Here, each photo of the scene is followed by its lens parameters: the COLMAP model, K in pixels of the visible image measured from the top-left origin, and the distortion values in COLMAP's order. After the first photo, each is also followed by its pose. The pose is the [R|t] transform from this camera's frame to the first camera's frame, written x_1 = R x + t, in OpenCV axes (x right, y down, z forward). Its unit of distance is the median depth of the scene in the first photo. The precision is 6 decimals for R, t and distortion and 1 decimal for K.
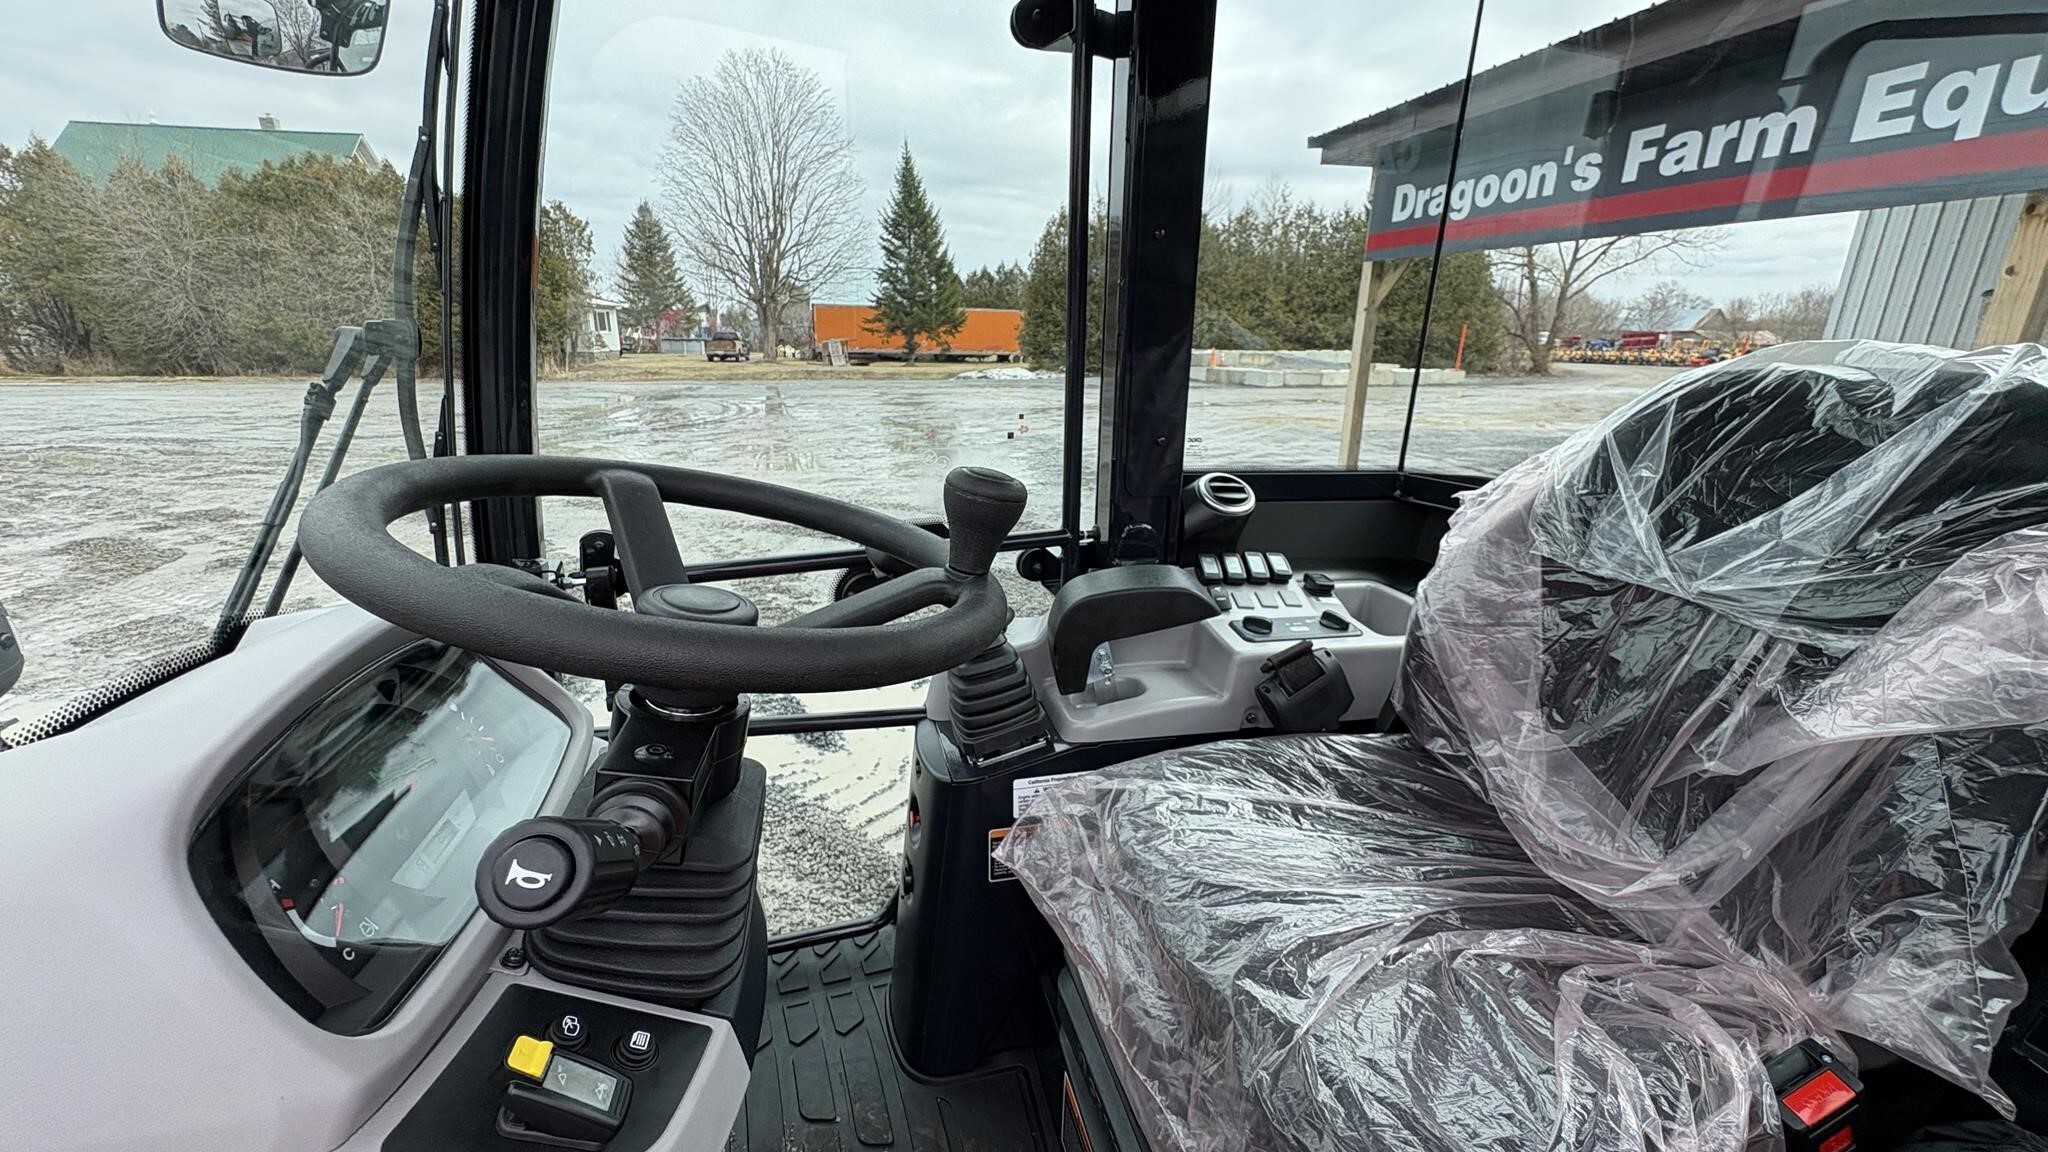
lens RADIAL K [[816.9, 0, 1020.7], [0, 816.9, 577.2], [0, 0, 1]] dist [0.000577, -0.000845]
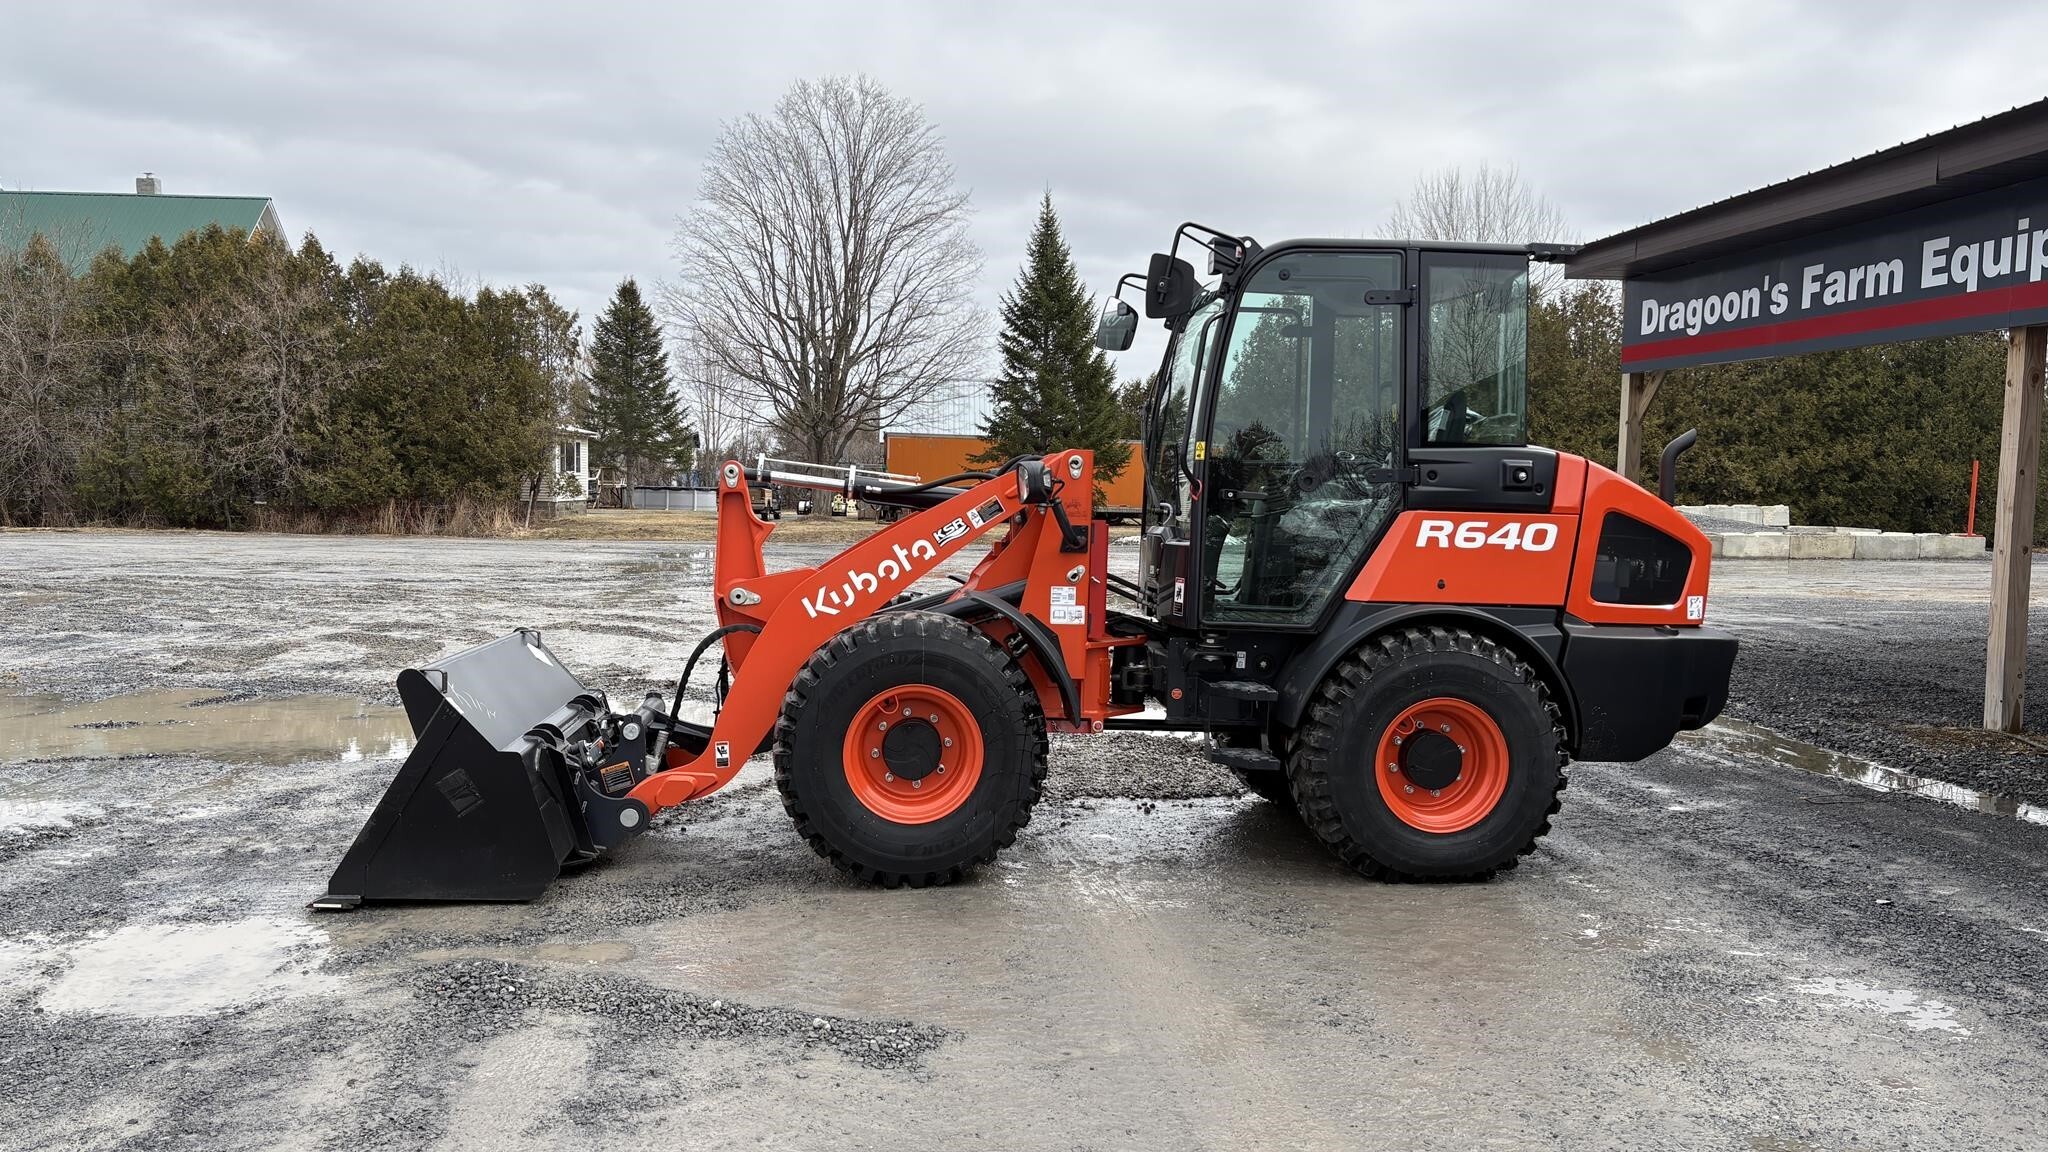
lens RADIAL K [[1540.0, 0, 1012.6], [0, 1540.0, 577.6], [0, 0, 1]] dist [0.058290, -0.060645]
pose [[0.991959, 0.011646, -0.126019, -0.008377], [-0.040240, 0.973105, -0.226818, 0.053347], [0.119989, 0.230065, 0.965750, -0.146569]]
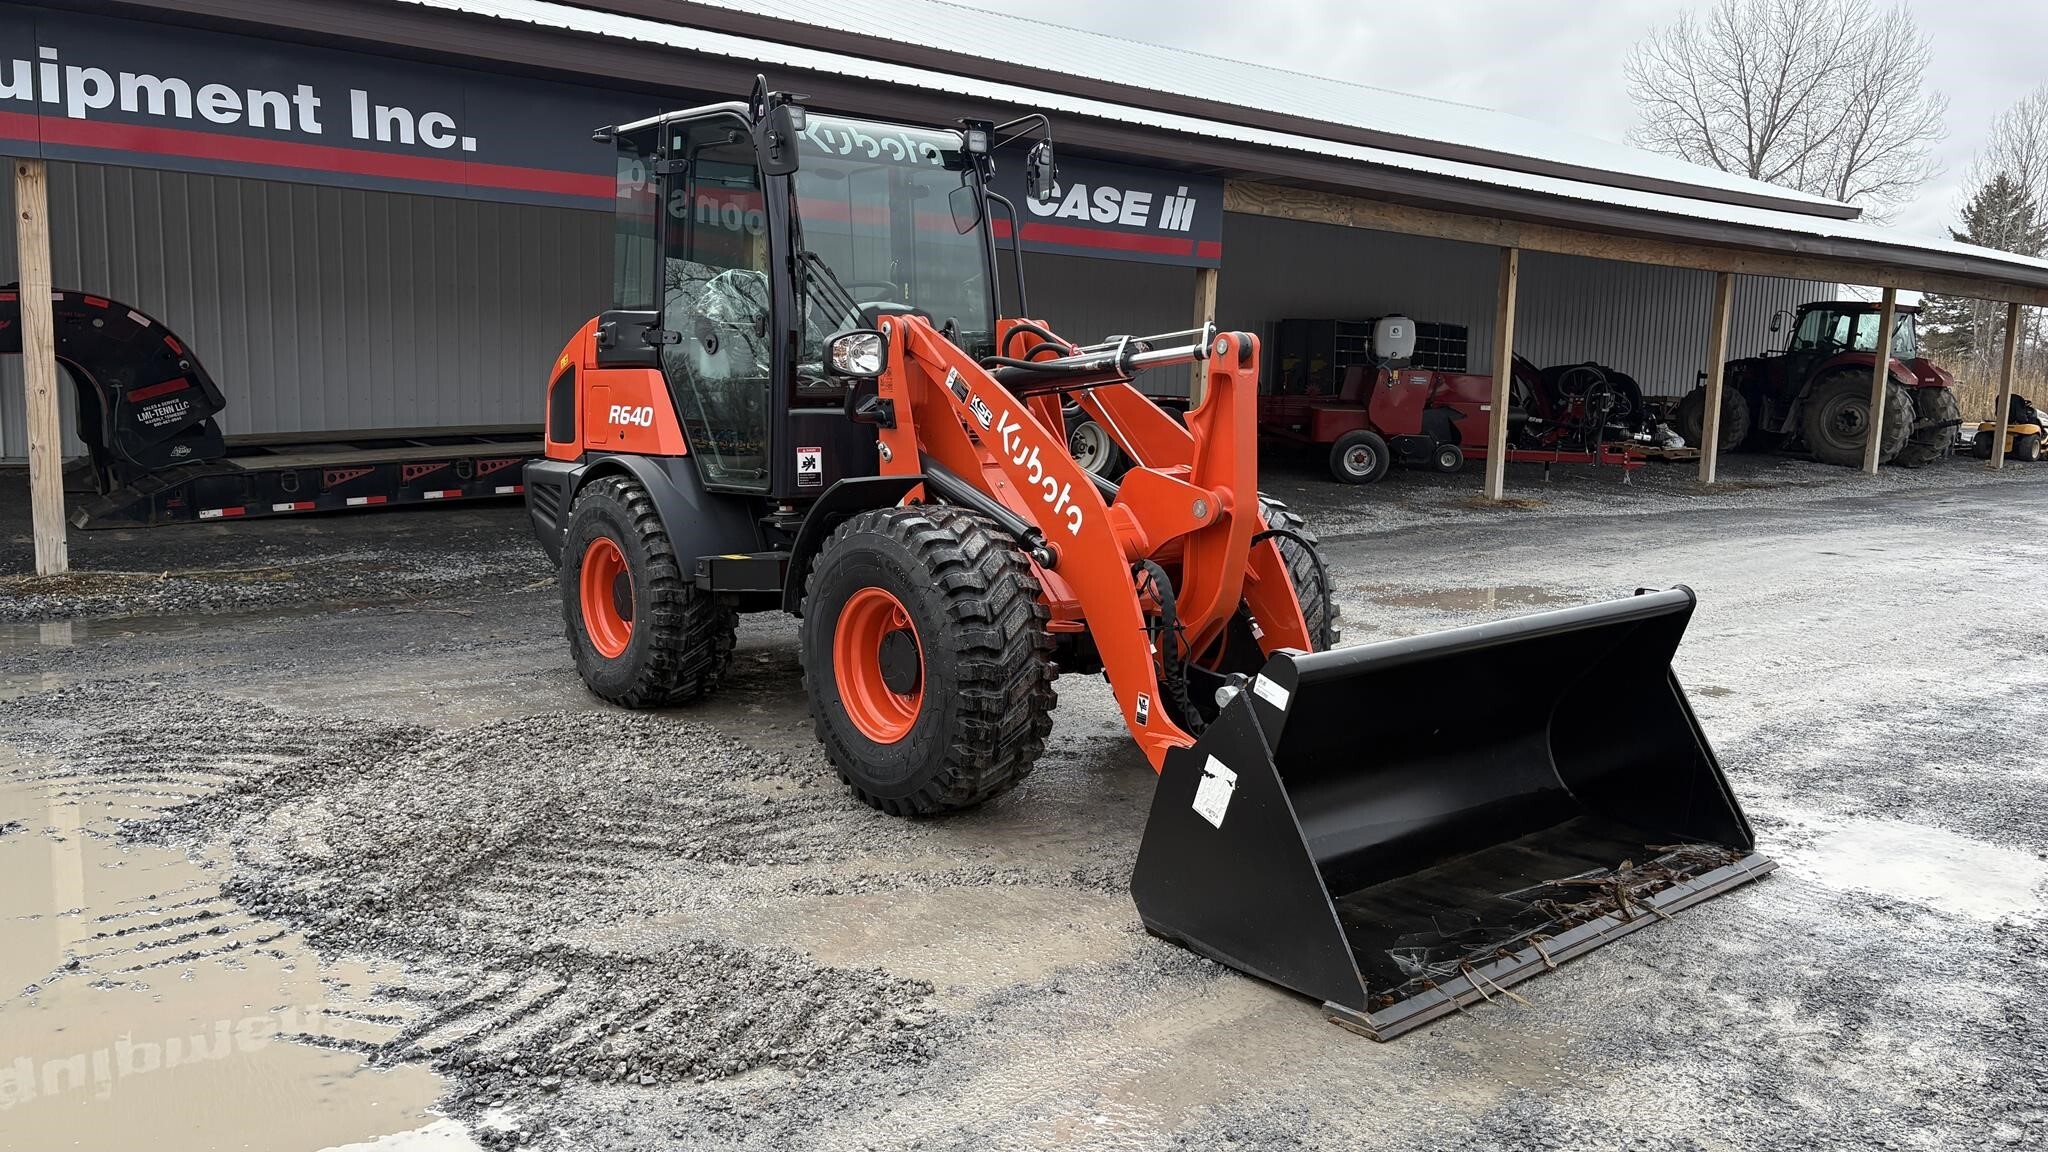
lens RADIAL K [[1540.0, 0, 1009.7], [0, 1540.0, 587.1], [0, 0, 1]] dist [0.058290, -0.060645]
pose [[-0.440336, -0.146311, 0.885831, -0.160501], [0.230942, 0.934977, 0.269227, -0.011657], [-0.867623, 0.323126, -0.377915, 0.069615]]
